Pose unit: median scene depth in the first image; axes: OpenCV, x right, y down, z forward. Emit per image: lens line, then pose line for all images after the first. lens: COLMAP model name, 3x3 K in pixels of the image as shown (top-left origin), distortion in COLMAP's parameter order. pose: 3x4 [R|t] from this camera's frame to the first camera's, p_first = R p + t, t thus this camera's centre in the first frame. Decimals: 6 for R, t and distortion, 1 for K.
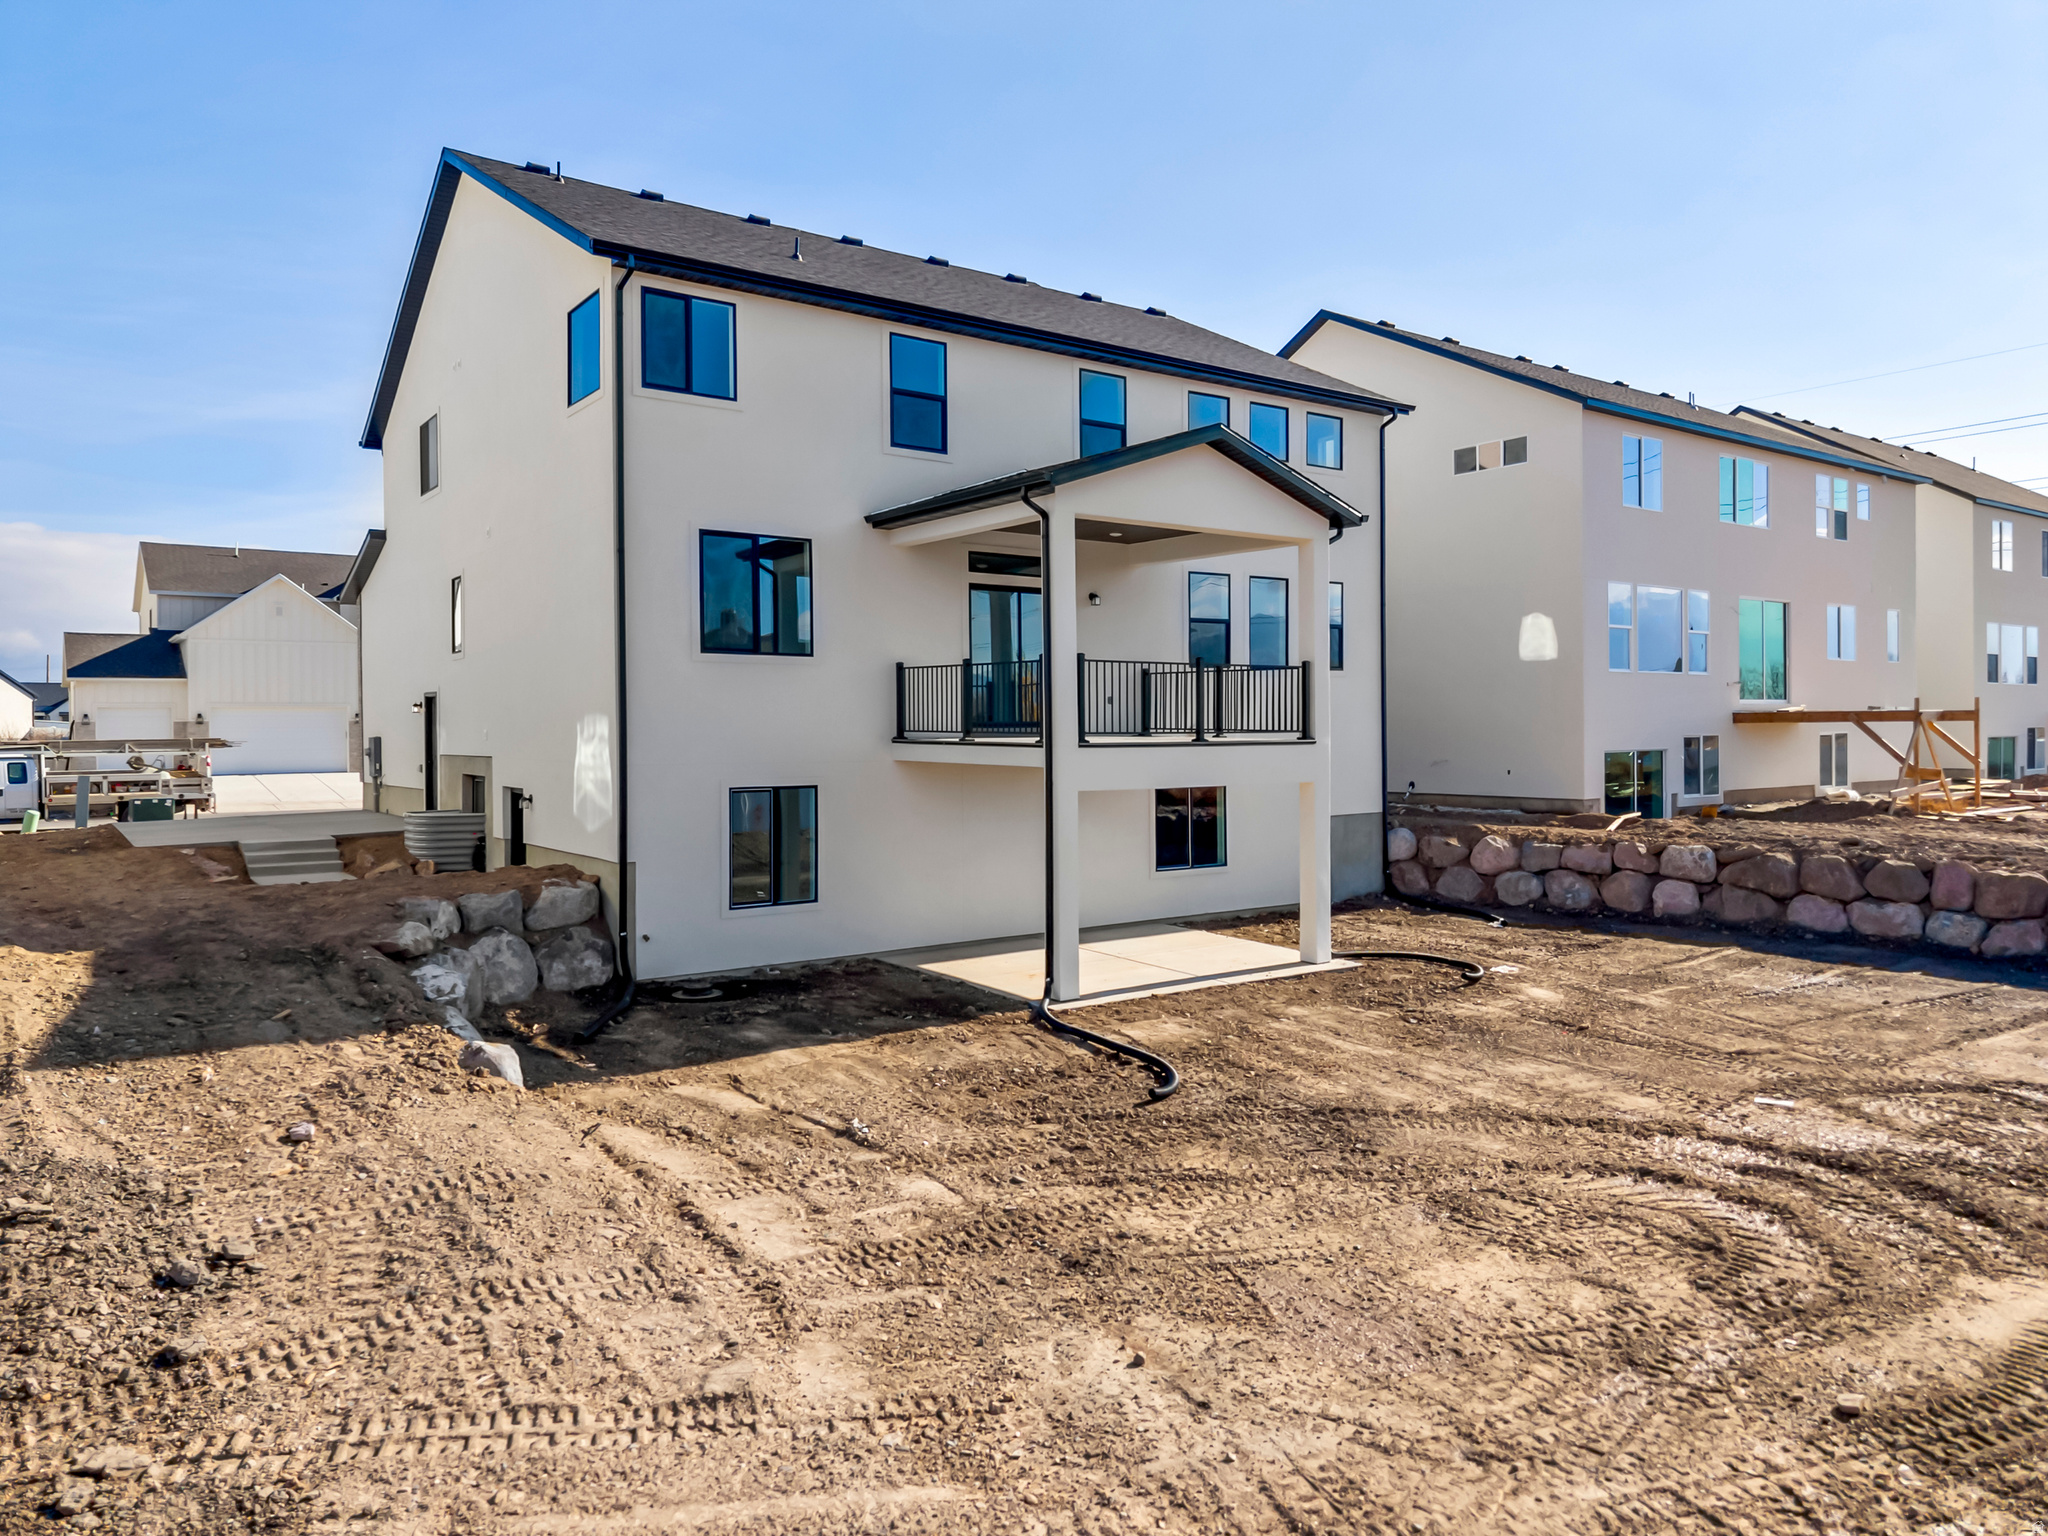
lens RADIAL K [[1423.2, 0, 1018.7], [0, 1423.2, 747.7], [0, 0, 1]] dist [0.020025, -0.001096]
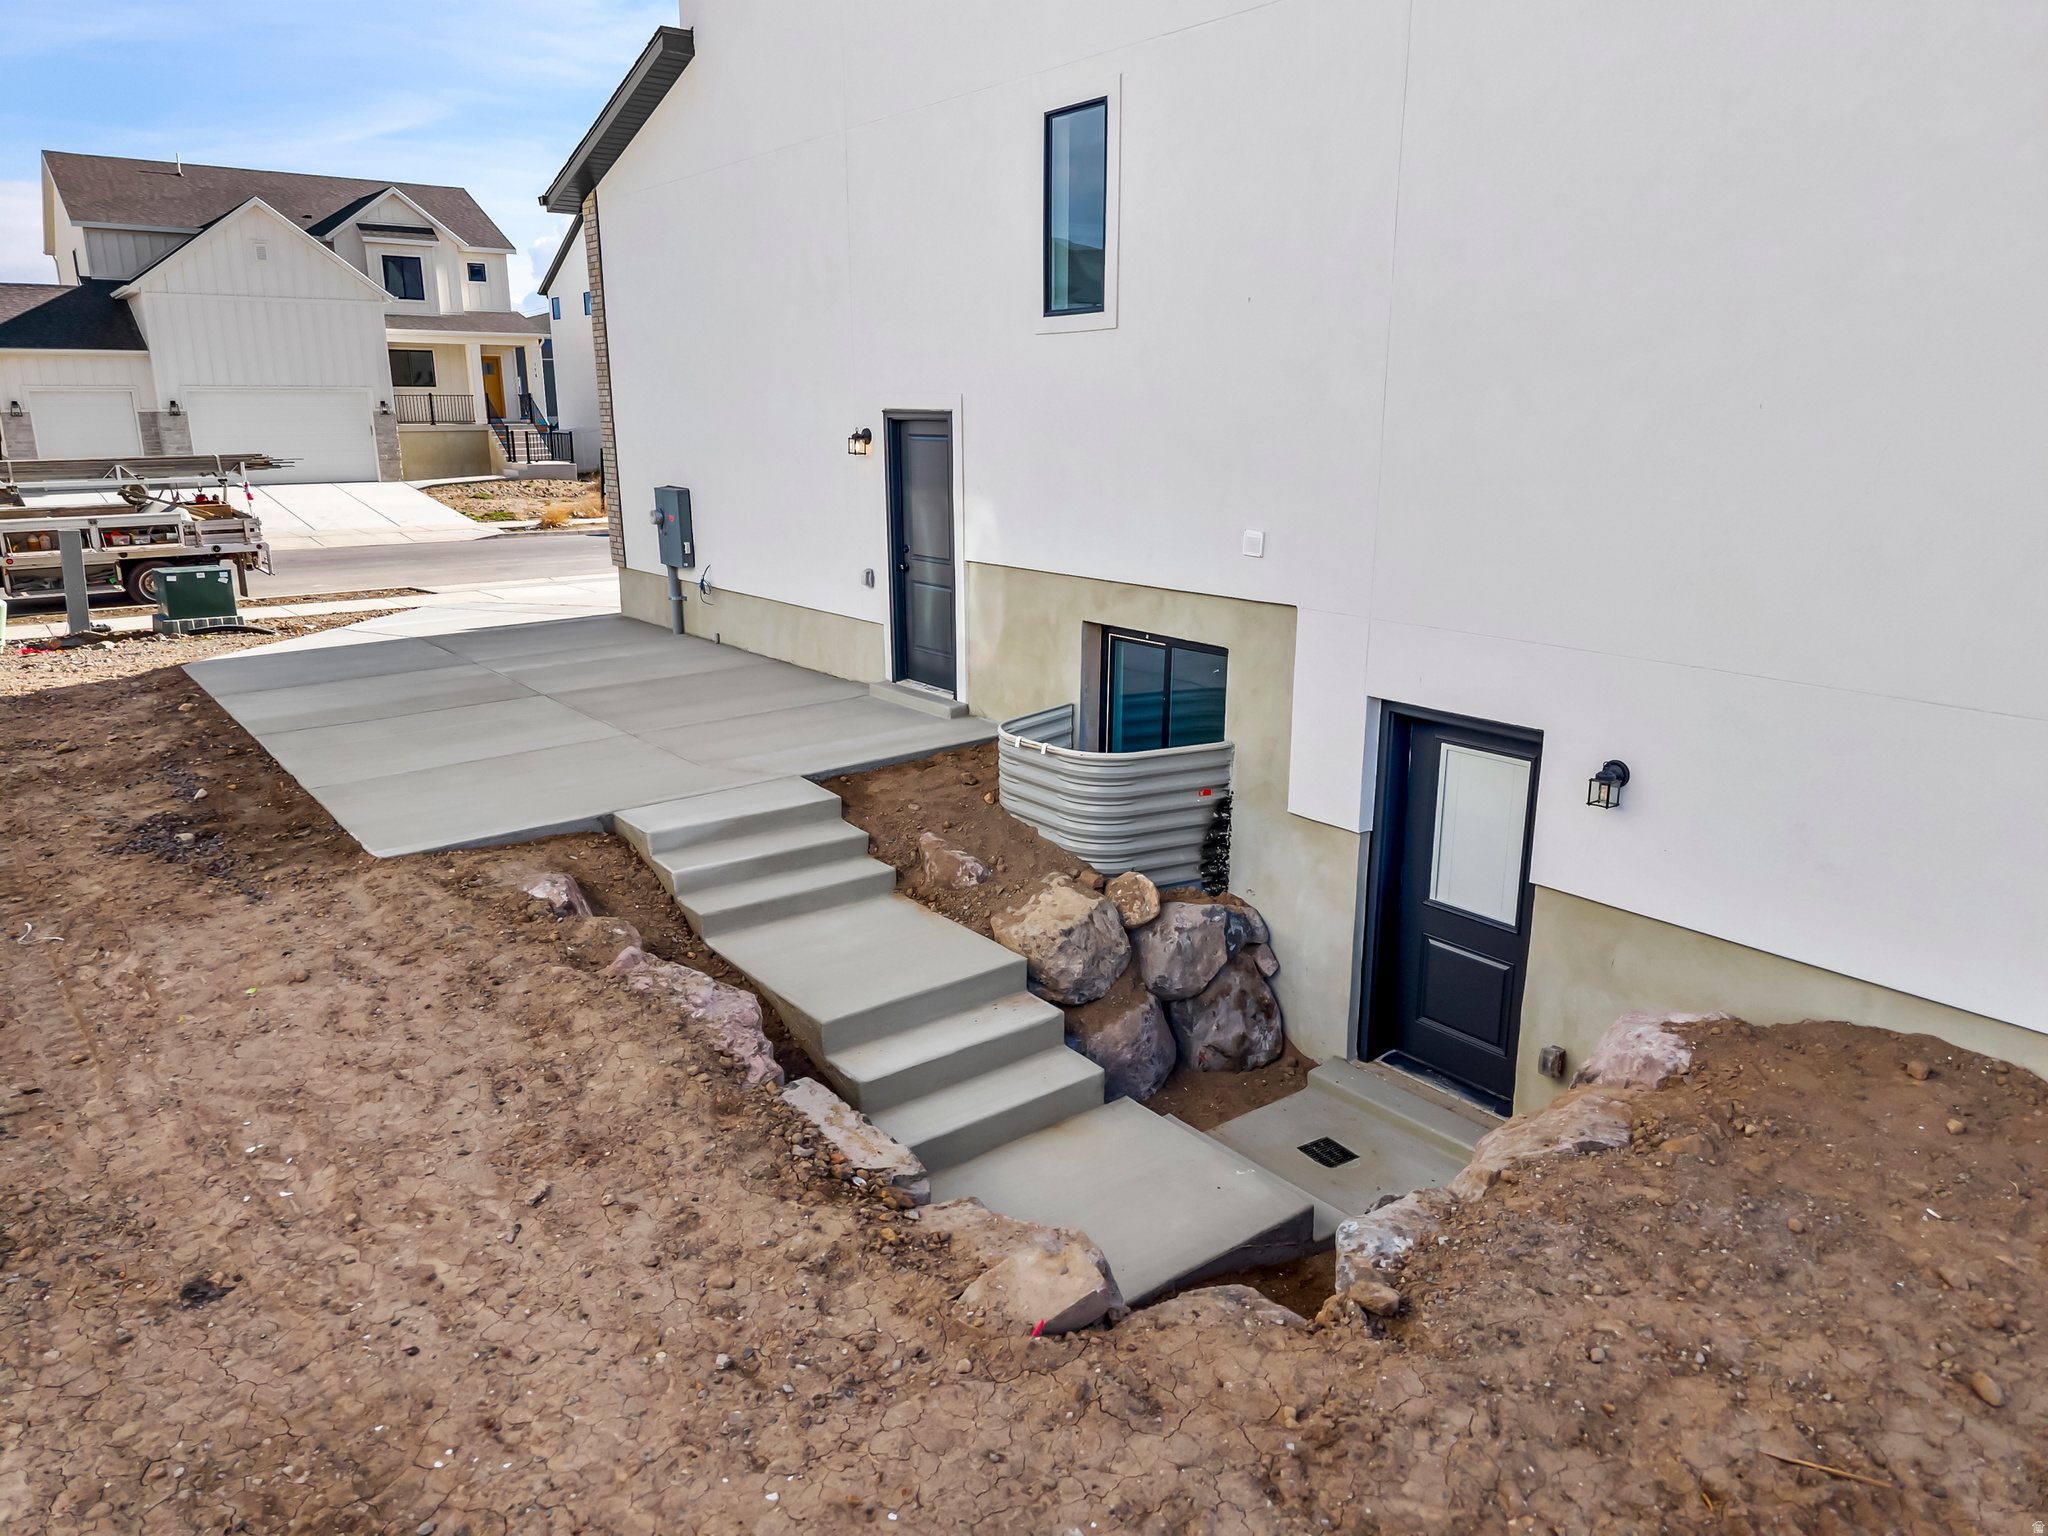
lens RADIAL K [[1423.2, 0, 1029.9], [0, 1423.2, 778.2], [0, 0, 1]] dist [0.020025, -0.001096]
pose [[0.999318, -0.009562, 0.035662, -0.248836], [0.000612, 0.970041, 0.242942, -0.022320], [-0.036917, -0.242755, 0.969385, 0.347070]]
